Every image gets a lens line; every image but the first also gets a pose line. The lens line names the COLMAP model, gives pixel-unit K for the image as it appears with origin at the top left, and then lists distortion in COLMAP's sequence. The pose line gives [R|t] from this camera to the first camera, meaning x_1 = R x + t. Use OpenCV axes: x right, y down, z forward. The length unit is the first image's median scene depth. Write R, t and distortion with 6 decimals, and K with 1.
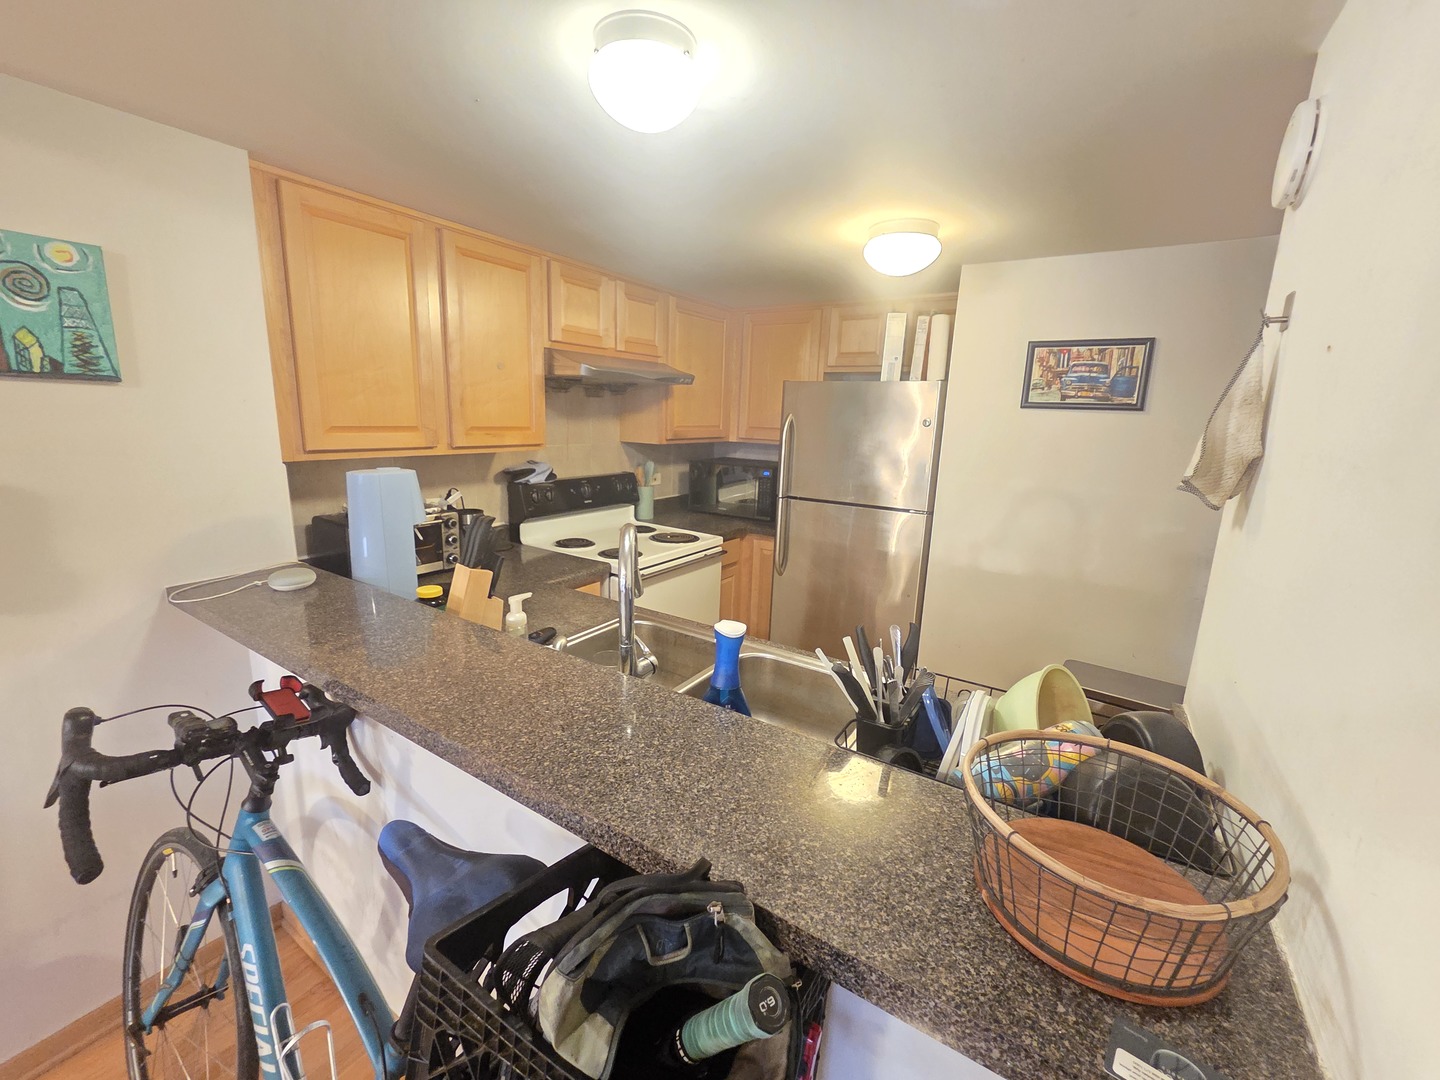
lens RADIAL K [[592.9, 0, 720.0], [0, 592.9, 540.0], [0, 0, 1]] dist [0.000215, -0.000336]
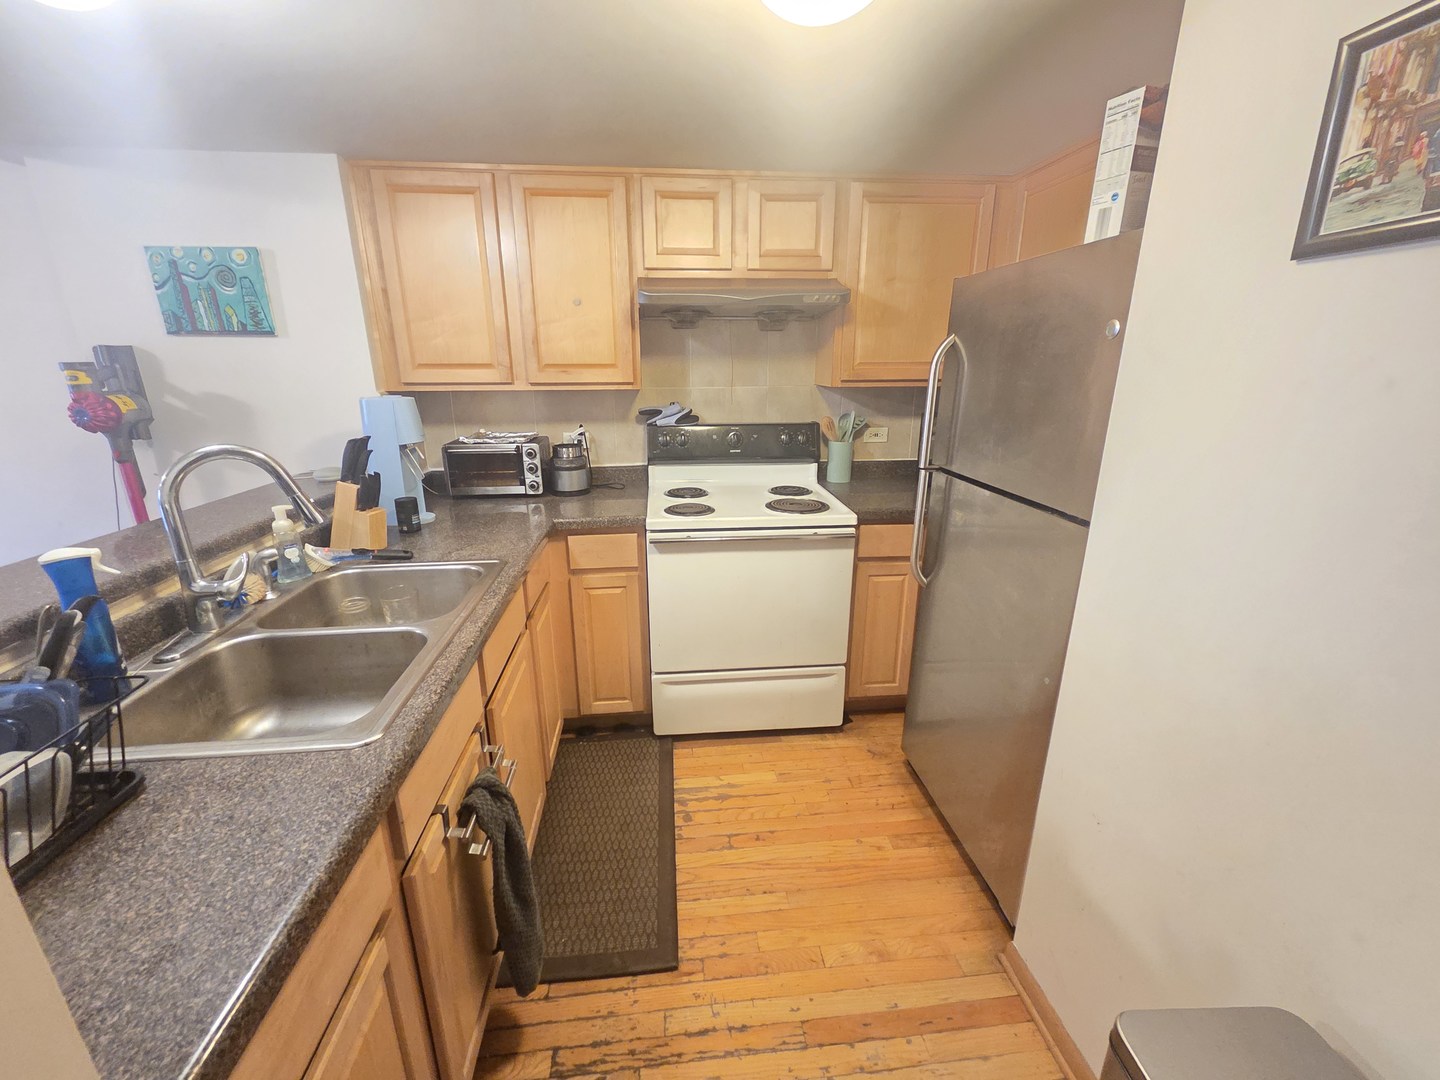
lens RADIAL K [[592.9, 0, 720.0], [0, 592.9, 540.0], [0, 0, 1]] dist [0.000215, -0.000336]
pose [[0.617147, 0.193675, -0.762639, 0.609933], [-0.143594, 0.980680, 0.132847, -0.064340], [0.773634, 0.027524, 0.633034, 0.546852]]
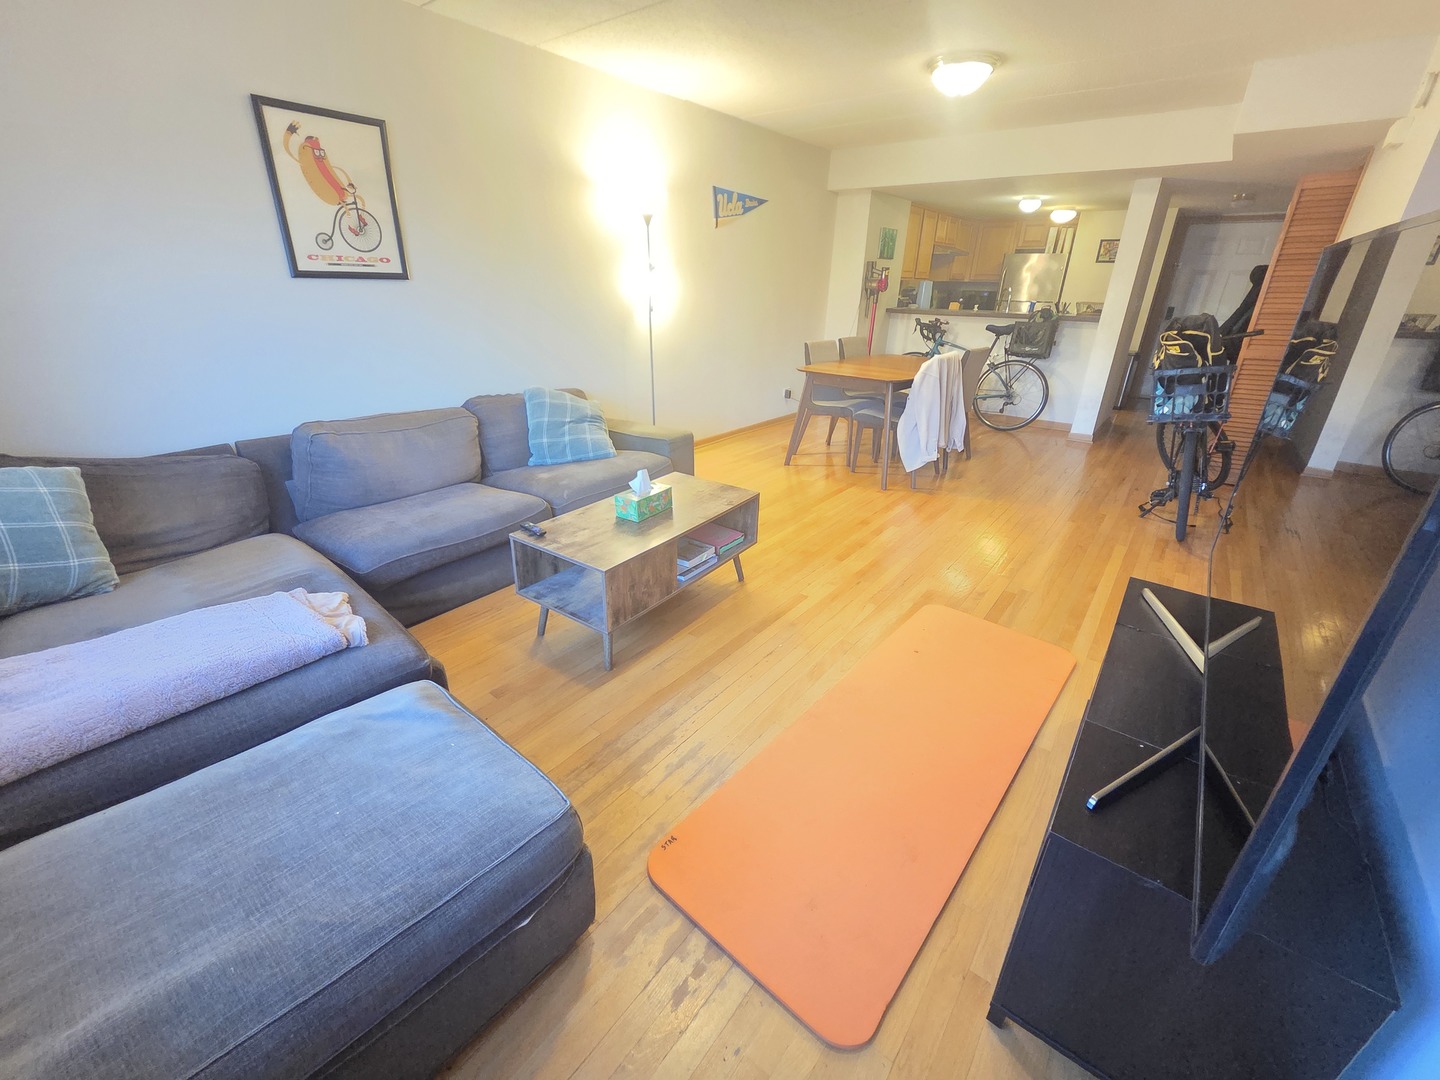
lens RADIAL K [[592.9, 0, 720.0], [0, 592.9, 540.0], [0, 0, 1]] dist [0.000215, -0.000336]
pose [[0.993161, 0.027796, -0.113397, -1.070086], [-0.004957, 0.980410, 0.196904, 0.609723], [0.116649, -0.194995, 0.973843, -2.577438]]
